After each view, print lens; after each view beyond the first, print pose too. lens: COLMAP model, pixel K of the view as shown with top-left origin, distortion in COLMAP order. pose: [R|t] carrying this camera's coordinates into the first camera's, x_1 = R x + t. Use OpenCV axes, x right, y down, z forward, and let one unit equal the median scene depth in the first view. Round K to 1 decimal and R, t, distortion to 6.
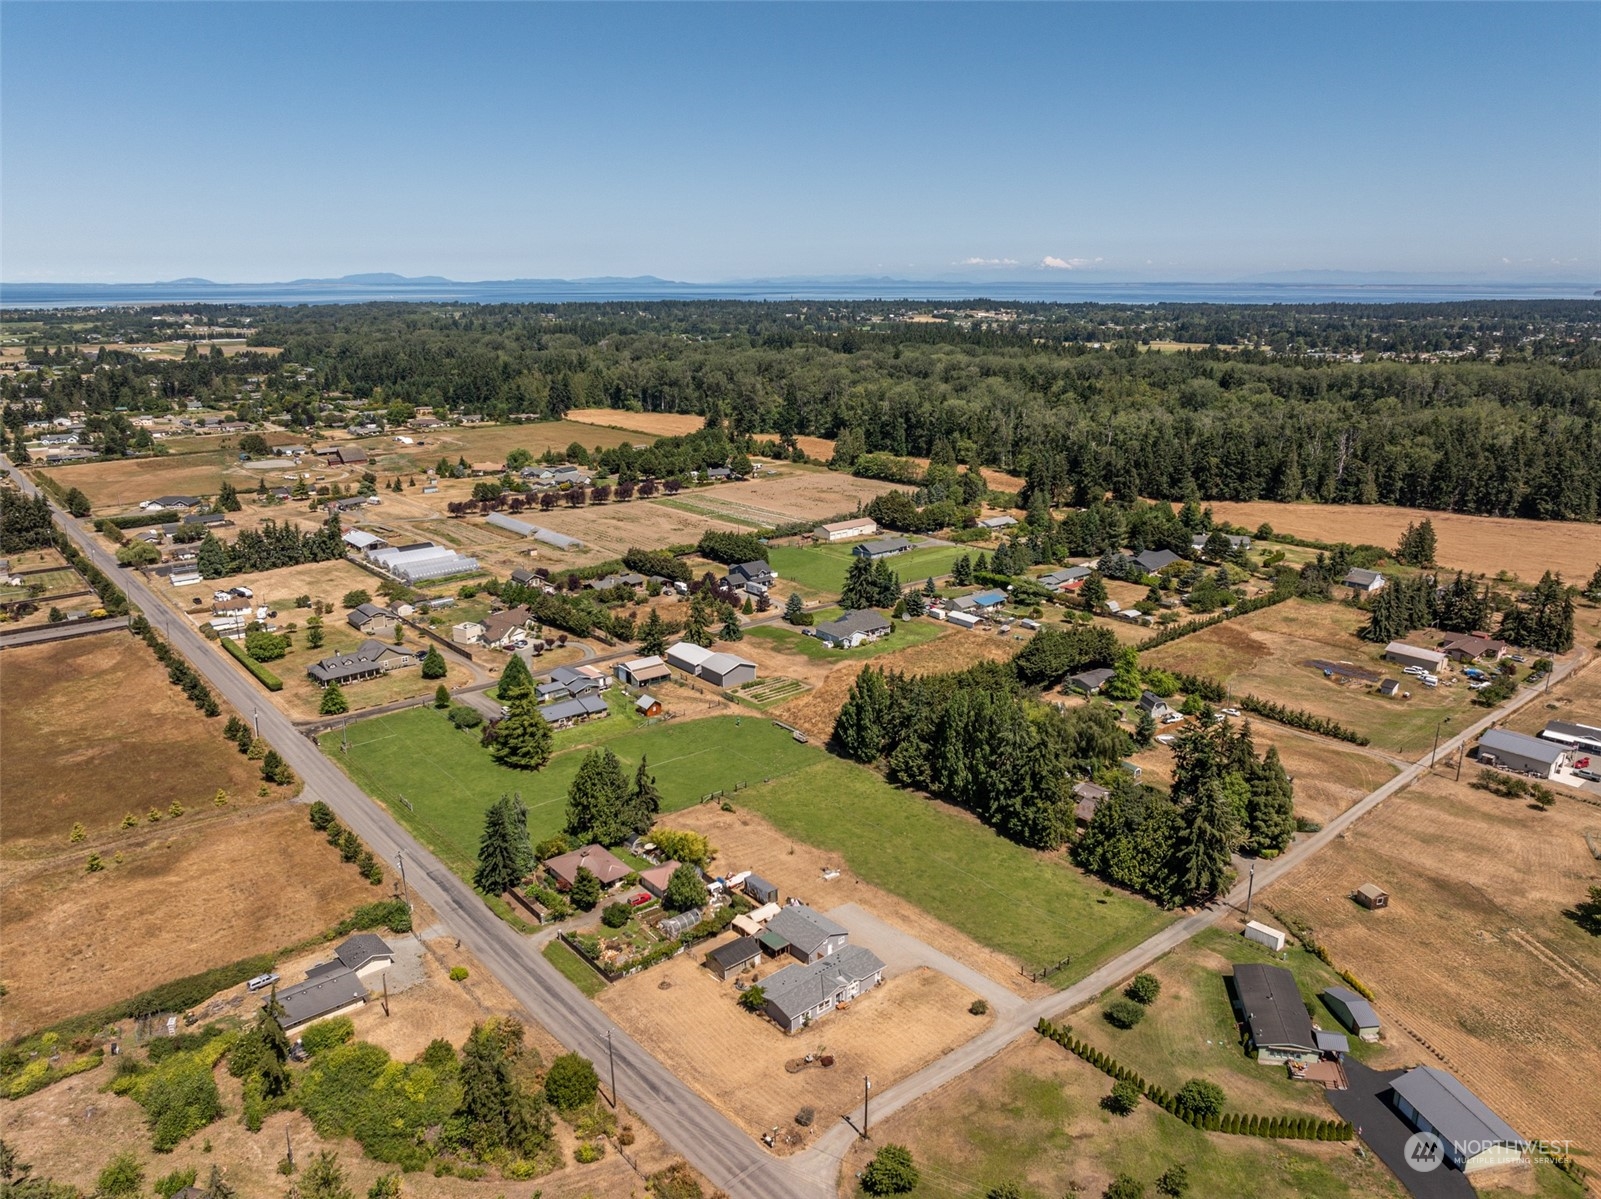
lens RADIAL K [[1119.3, 0, 800.5], [0, 1119.3, 599.5], [0, 0, 1]] dist [-0.022519, 0.004327]
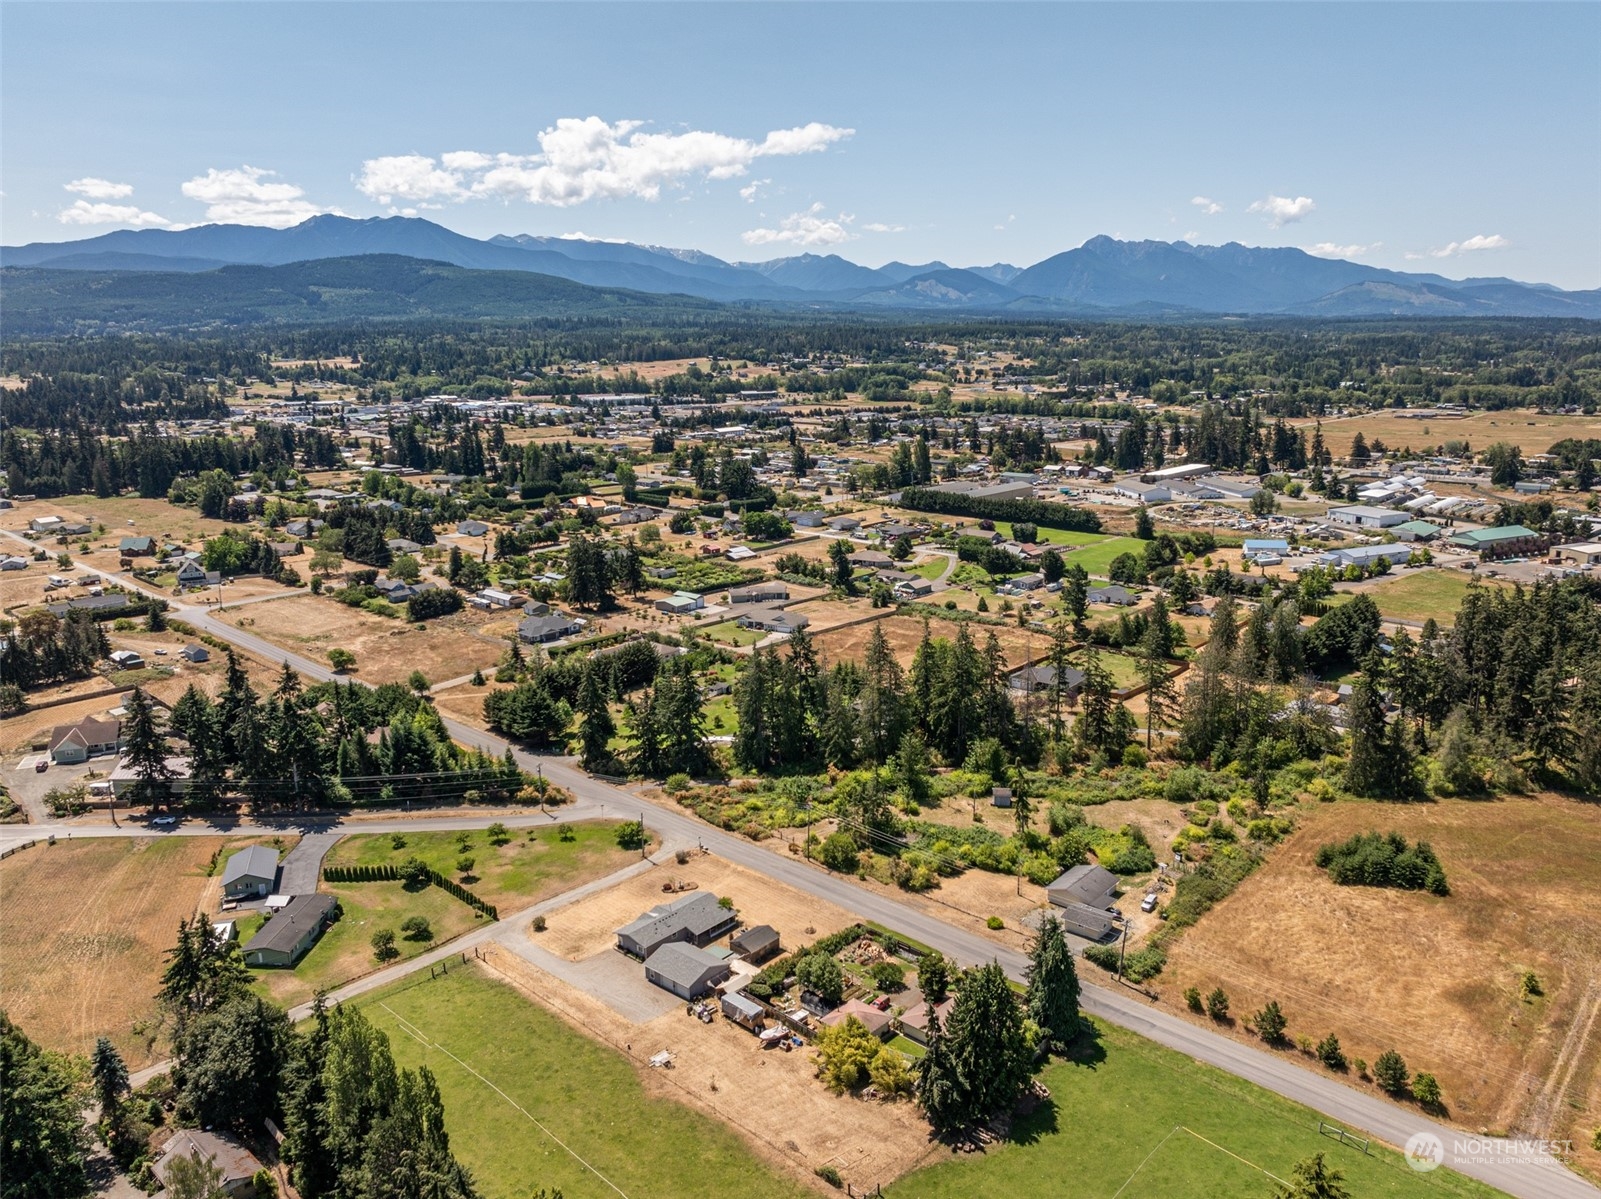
lens RADIAL K [[1119.3, 0, 800.5], [0, 1119.3, 599.5], [0, 0, 1]] dist [-0.022519, 0.004327]
pose [[-0.990945, 0.040001, -0.128175, 0.016851], [-0.026361, 0.878058, 0.477828, -0.405237], [0.131659, 0.476880, -0.869052, 1.489815]]
